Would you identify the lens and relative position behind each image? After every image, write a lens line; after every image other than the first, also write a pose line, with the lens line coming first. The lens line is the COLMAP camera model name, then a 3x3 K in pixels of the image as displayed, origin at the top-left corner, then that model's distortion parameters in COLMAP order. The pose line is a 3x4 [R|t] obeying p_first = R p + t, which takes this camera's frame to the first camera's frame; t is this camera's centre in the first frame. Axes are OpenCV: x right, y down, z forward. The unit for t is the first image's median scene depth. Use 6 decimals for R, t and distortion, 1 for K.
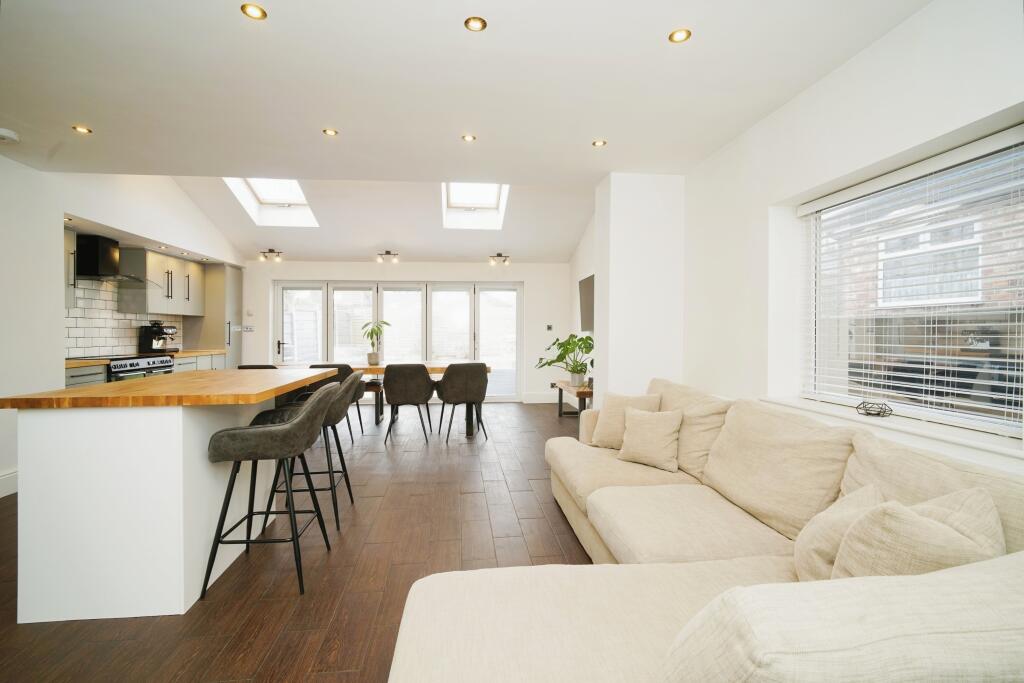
lens RADIAL K [[476.0, 0, 512.9], [0, 476.0, 332.2], [0, 0, 1]] dist [-0.009926, 0.000003]
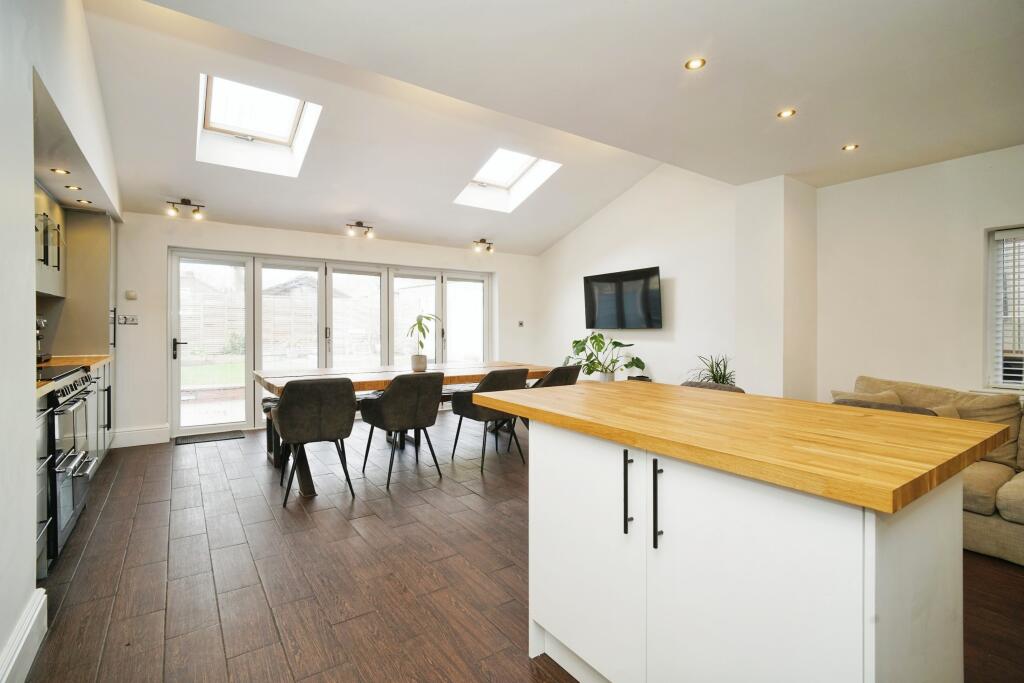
lens RADIAL K [[476.0, 0, 508.5], [0, 476.0, 332.6], [0, 0, 1]] dist [-0.009926, 0.000003]
pose [[0.876574, 0.003611, 0.481254, -0.486491], [-0.009692, 0.999902, 0.010150, -0.002519], [-0.481170, -0.013561, 0.876523, 0.239137]]
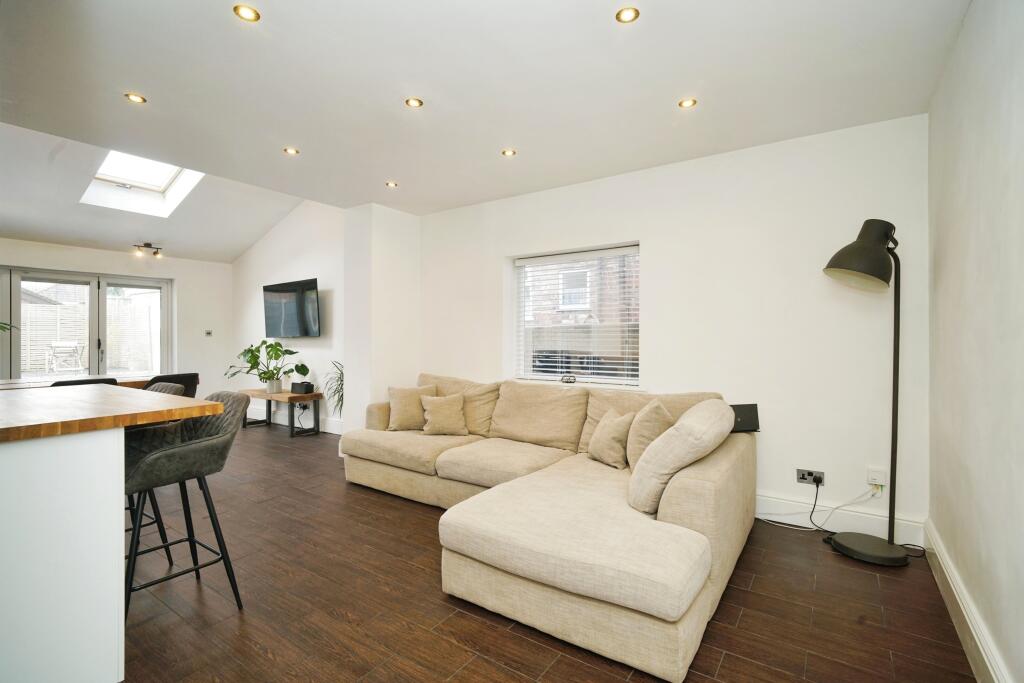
lens RADIAL K [[476.0, 0, 507.8], [0, 476.0, 336.8], [0, 0, 1]] dist [-0.009926, 0.000003]
pose [[0.655113, 0.001901, 0.755528, -0.284043], [0.000881, 0.999994, -0.003280, 0.000262], [-0.755530, 0.002814, 0.655108, -0.016037]]
